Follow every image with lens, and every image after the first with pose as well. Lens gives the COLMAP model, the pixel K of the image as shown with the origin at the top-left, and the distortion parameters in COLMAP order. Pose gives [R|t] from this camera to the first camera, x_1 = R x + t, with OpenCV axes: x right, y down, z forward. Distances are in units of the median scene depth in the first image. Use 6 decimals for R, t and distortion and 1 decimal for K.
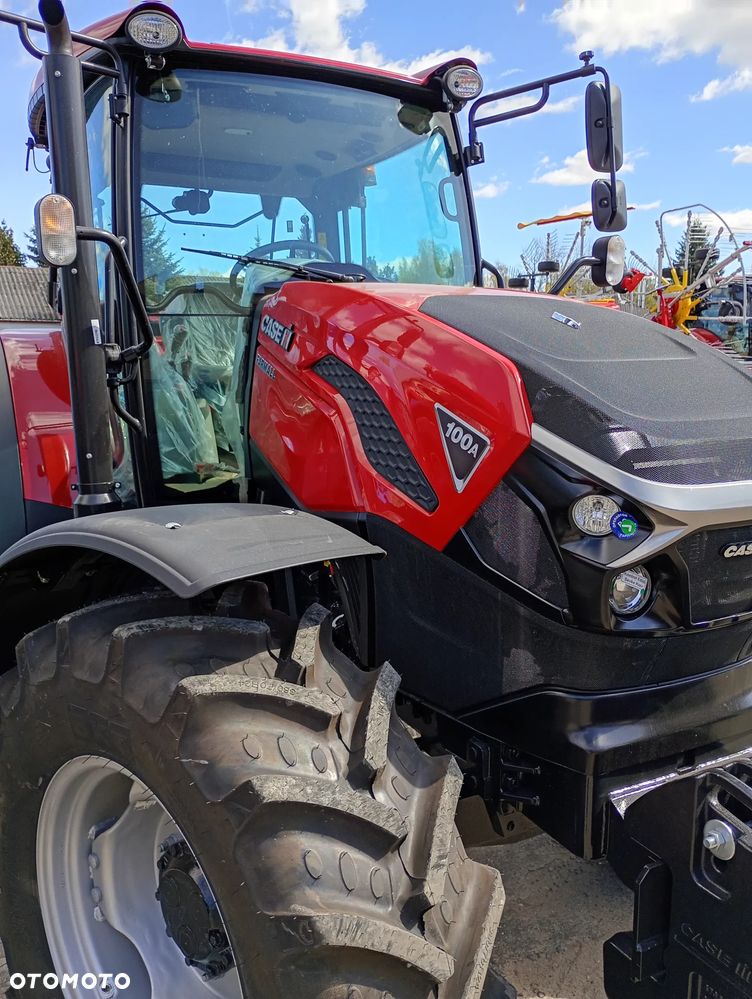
lens RADIAL K [[820.2, 0, 371.6], [0, 820.2, 493.5], [0, 0, 1]] dist [0.058480, -0.069399]
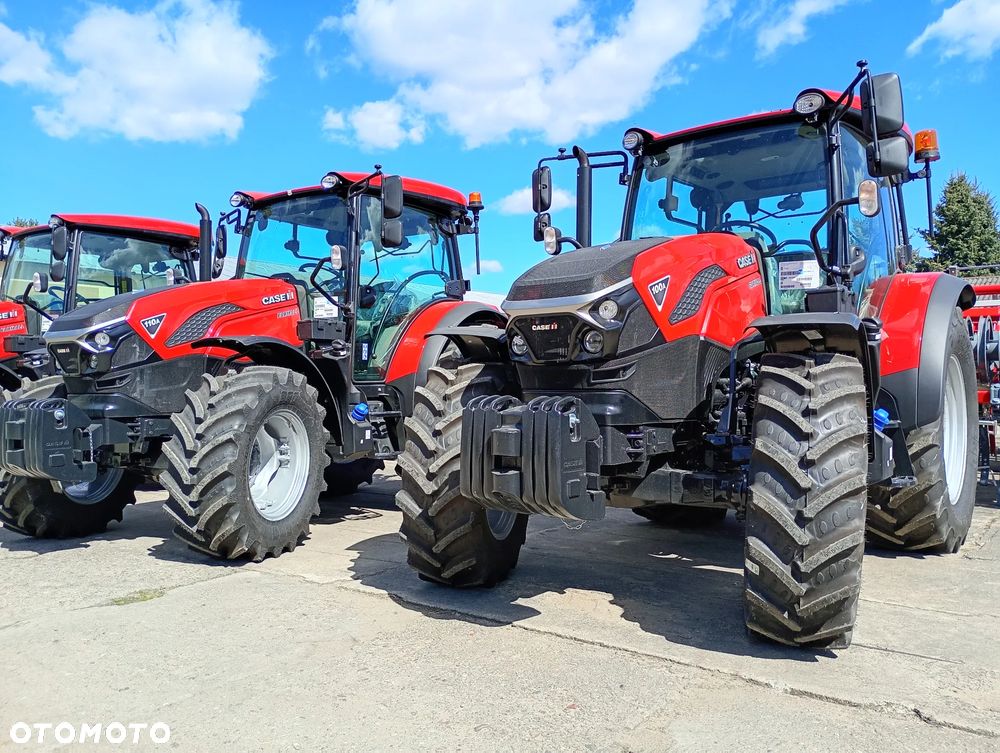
lens RADIAL K [[821.0, 0, 493.9], [0, 821.0, 368.8], [0, 0, 1]] dist [0.058480, -0.069399]
pose [[0.415977, -0.002038, -0.909373, 1.448946], [-0.153864, 0.985422, -0.072591, 0.214922], [0.896264, 0.170116, 0.409599, -0.075239]]
